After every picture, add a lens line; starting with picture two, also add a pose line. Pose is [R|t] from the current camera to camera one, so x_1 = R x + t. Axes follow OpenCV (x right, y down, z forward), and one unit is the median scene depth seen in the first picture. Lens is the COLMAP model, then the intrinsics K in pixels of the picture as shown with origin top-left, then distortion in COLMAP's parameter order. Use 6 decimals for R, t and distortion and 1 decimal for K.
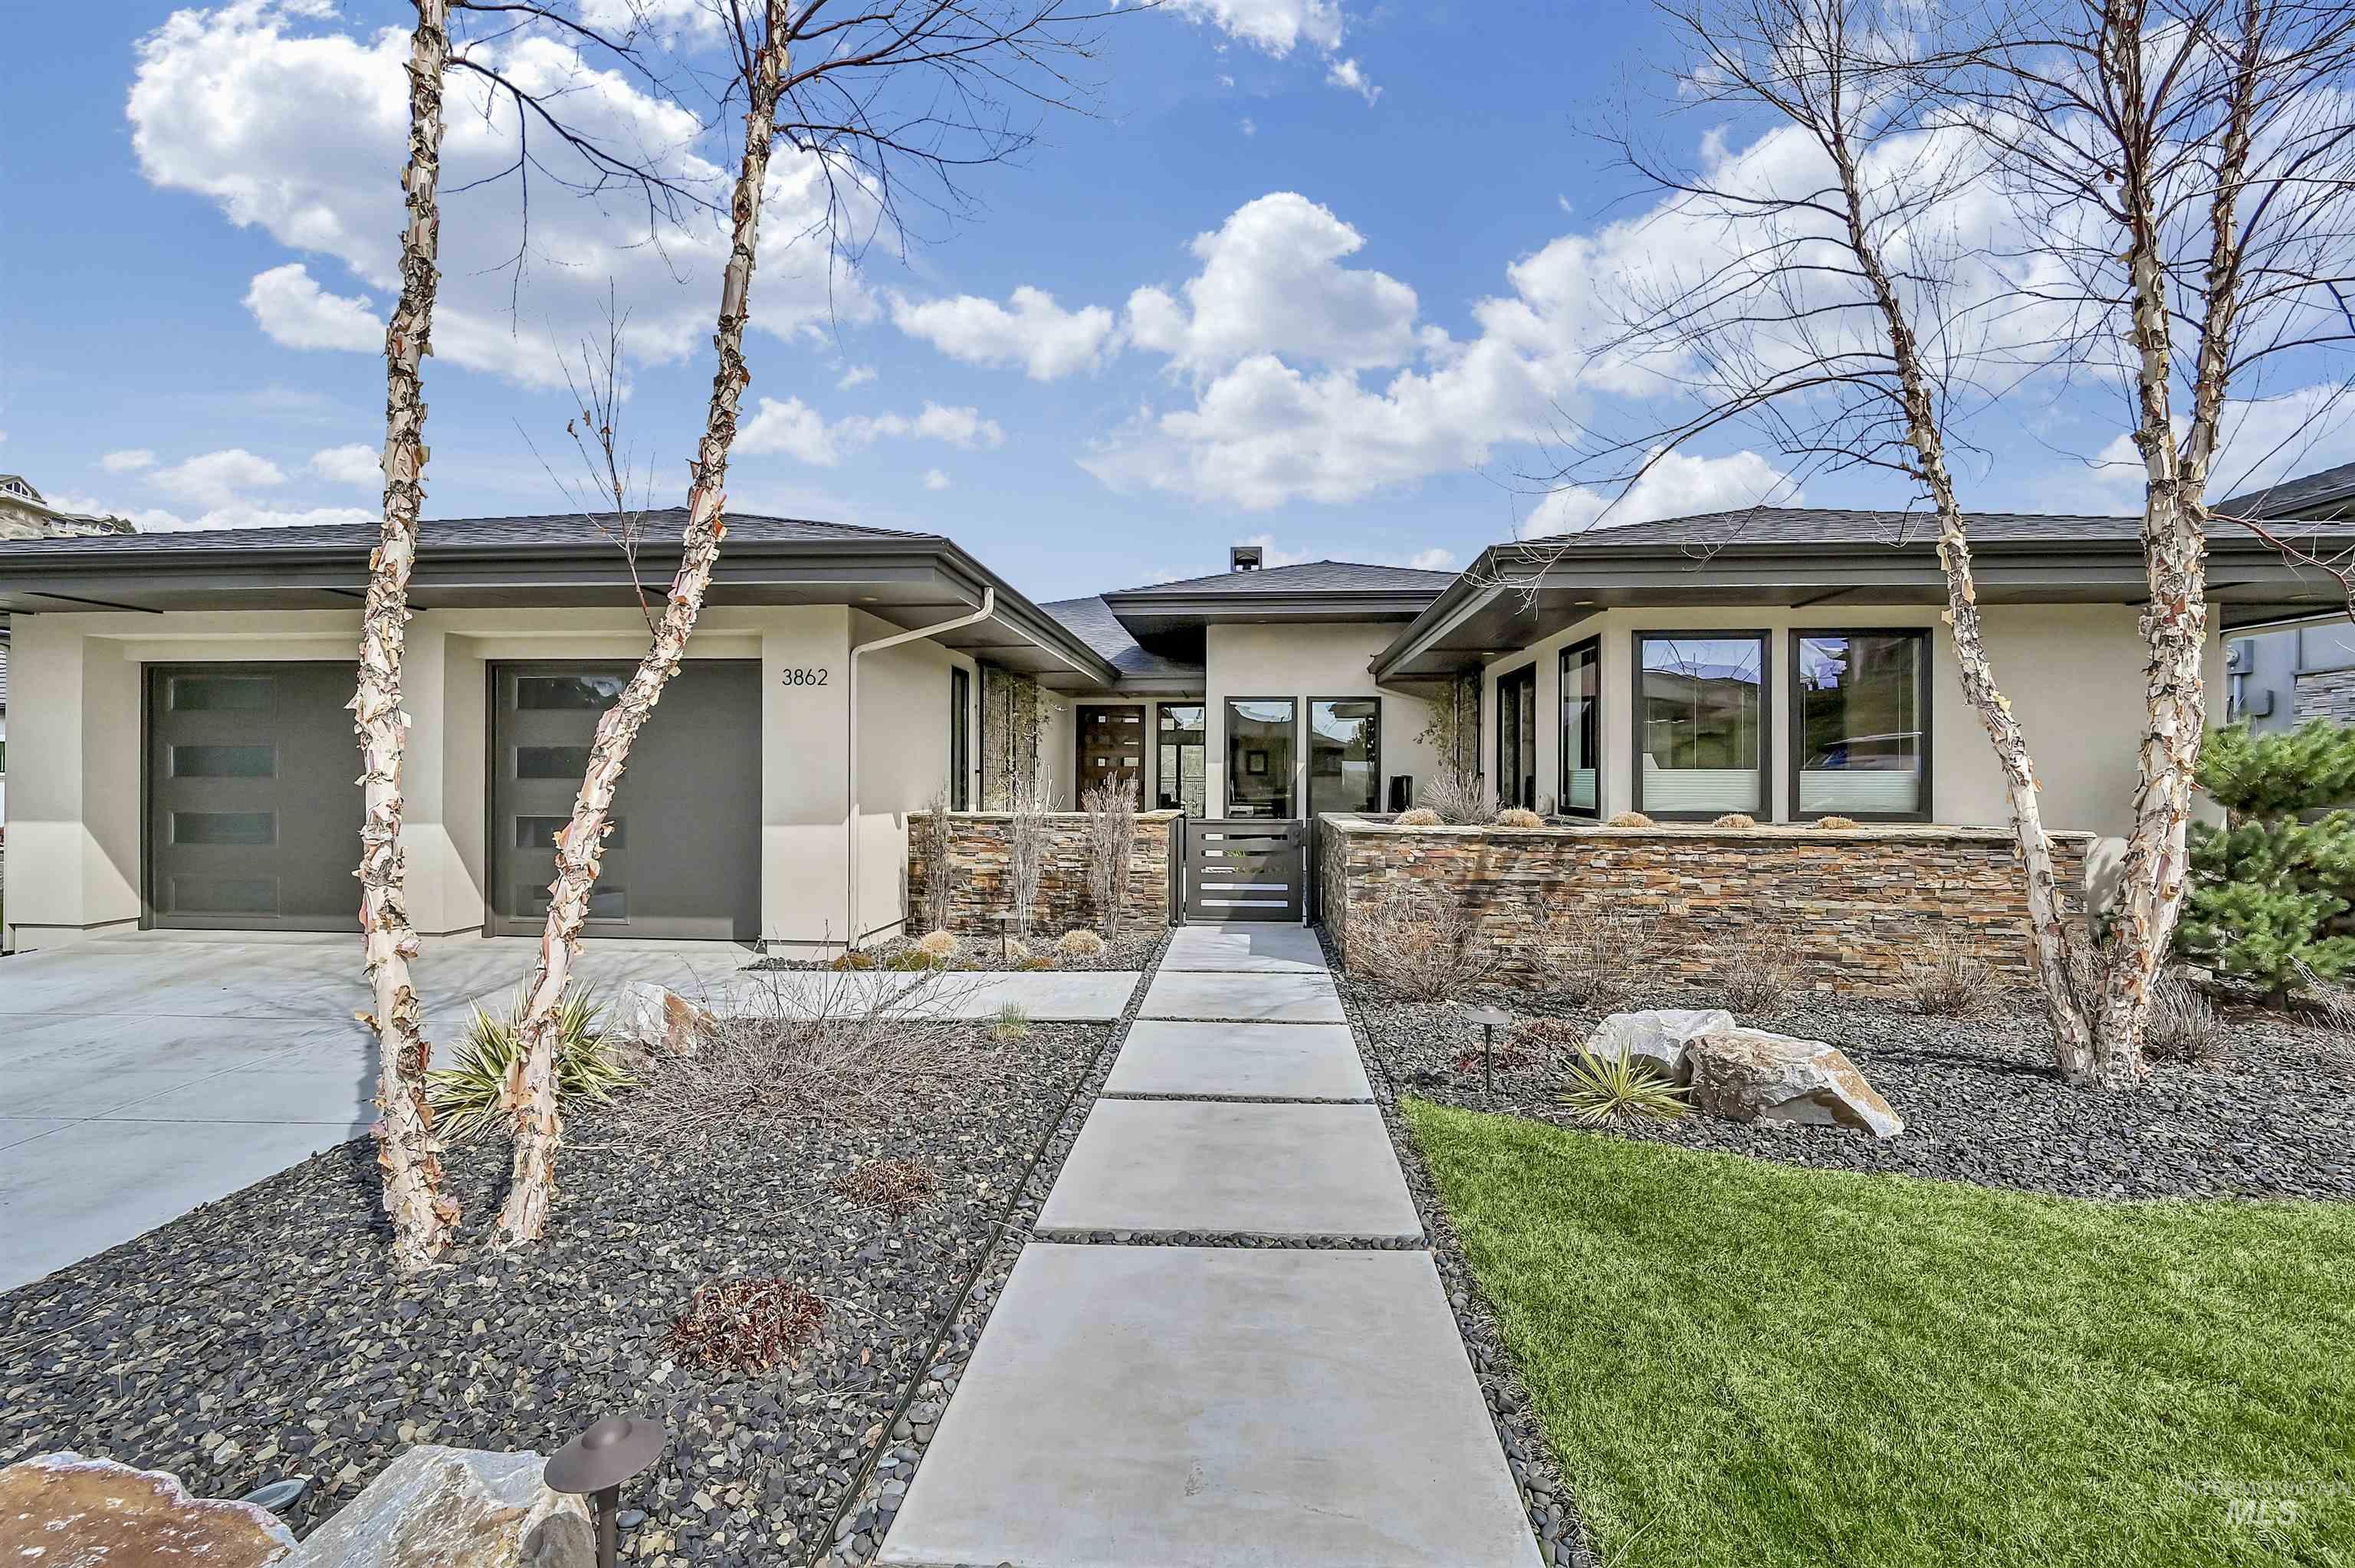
lens RADIAL K [[976.5, 0, 1177.5], [0, 976.5, 784.0], [0, 0, 1]] dist [-0.001529, 0.000172]
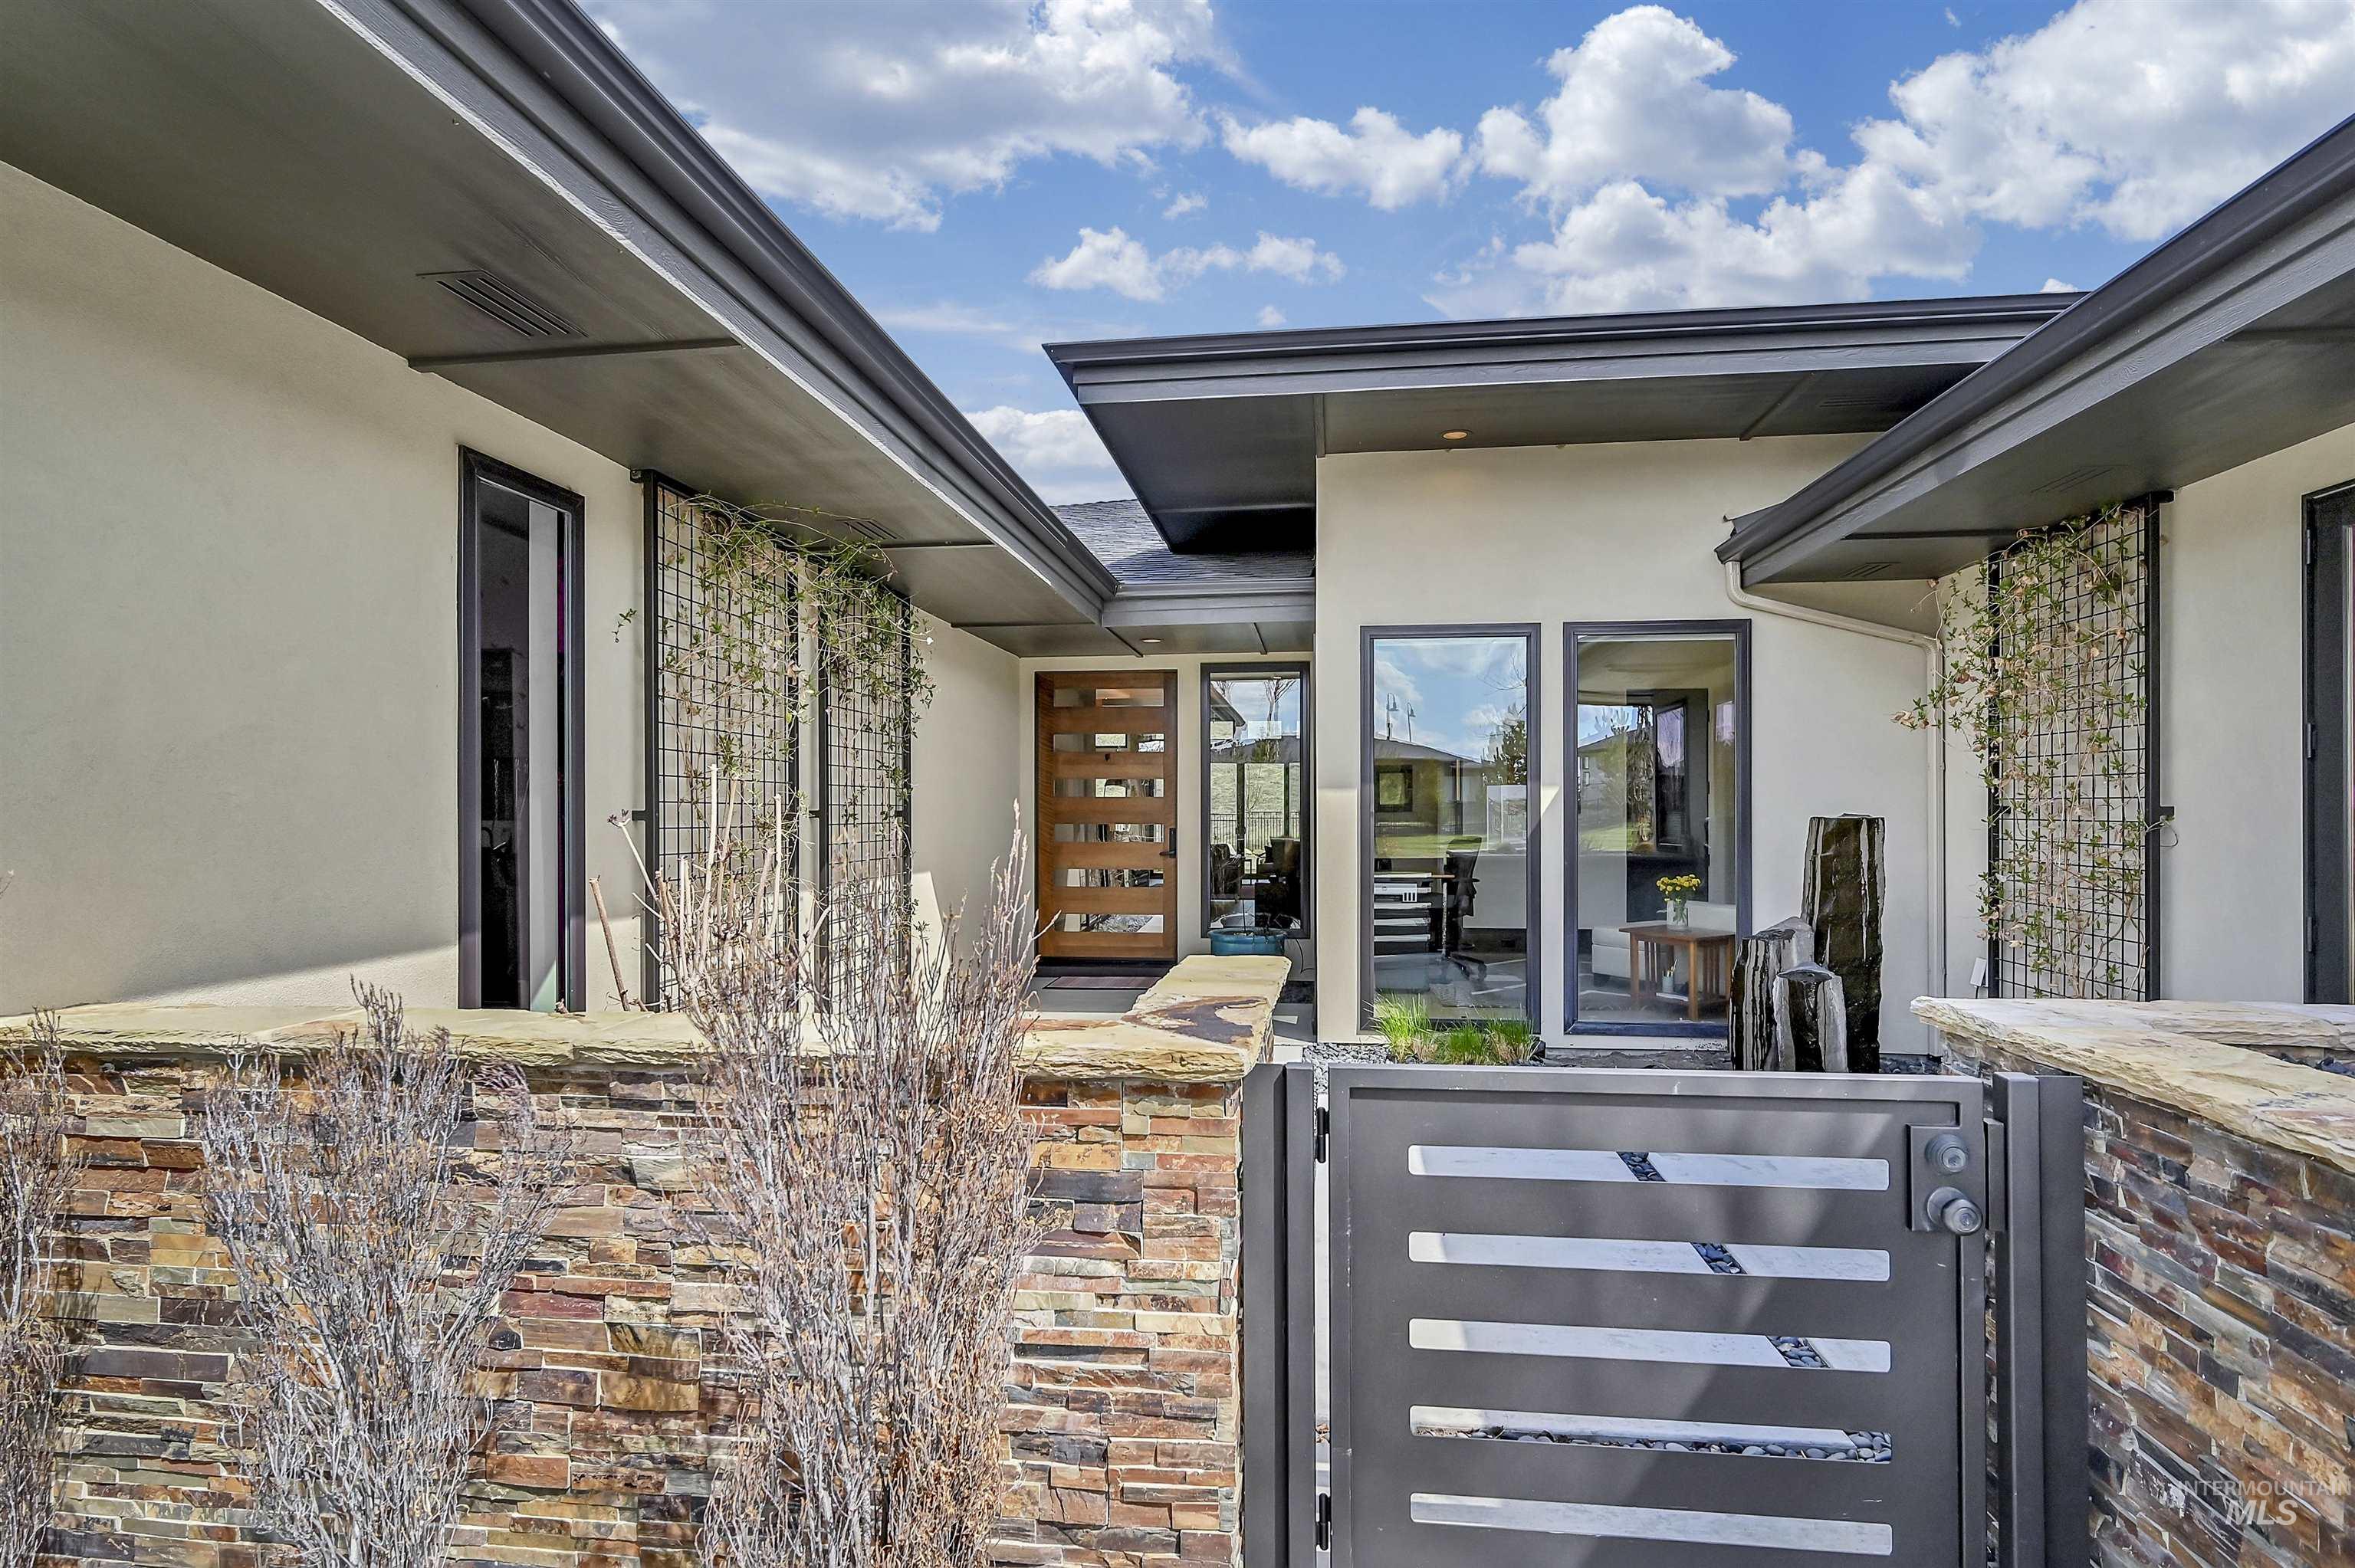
lens RADIAL K [[1158.6, 0, 1184.0], [0, 1158.6, 817.4], [0, 0, 1]] dist [-0.000394, -0.000009]
pose [[0.999030, -0.006891, -0.043504, -0.011396], [0.006855, 0.999976, -0.000975, -0.016119], [0.043509, 0.000676, 0.999053, 0.965417]]
